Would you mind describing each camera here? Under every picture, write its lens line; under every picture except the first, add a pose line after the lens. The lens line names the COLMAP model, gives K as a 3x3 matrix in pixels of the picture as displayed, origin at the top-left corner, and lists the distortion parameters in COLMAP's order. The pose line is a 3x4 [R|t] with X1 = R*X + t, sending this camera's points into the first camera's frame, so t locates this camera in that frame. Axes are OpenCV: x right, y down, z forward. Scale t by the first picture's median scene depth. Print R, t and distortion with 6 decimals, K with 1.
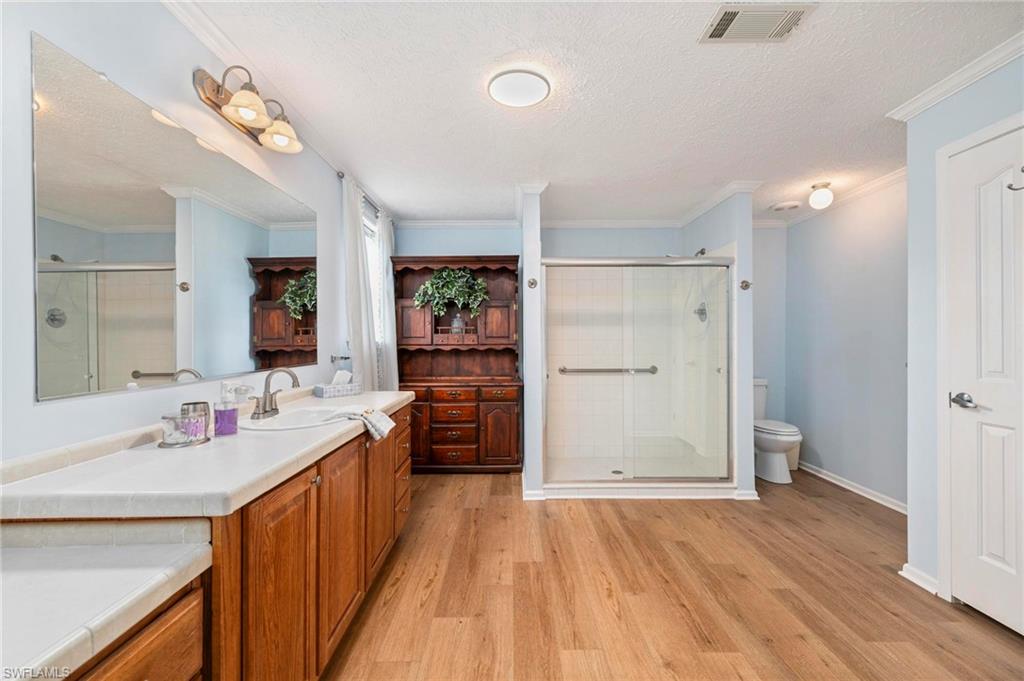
lens RADIAL K [[427.0, 0, 514.2], [0, 427.0, 339.5], [0, 0, 1]] dist [-0.001428, 0.000238]
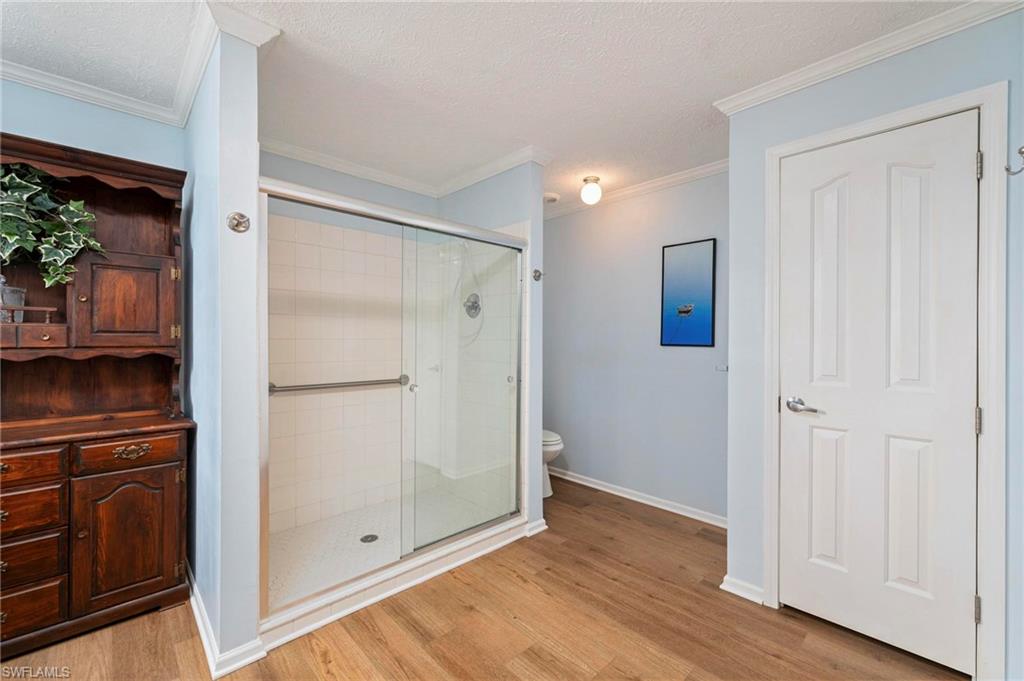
lens RADIAL K [[427.0, 0, 514.2], [0, 427.0, 339.5], [0, 0, 1]] dist [-0.001428, 0.000238]
pose [[0.726422, 0.006672, 0.687217, -0.061271], [-0.009929, 0.999950, 0.000788, -0.001979], [-0.687177, -0.007396, 0.726452, 0.417674]]
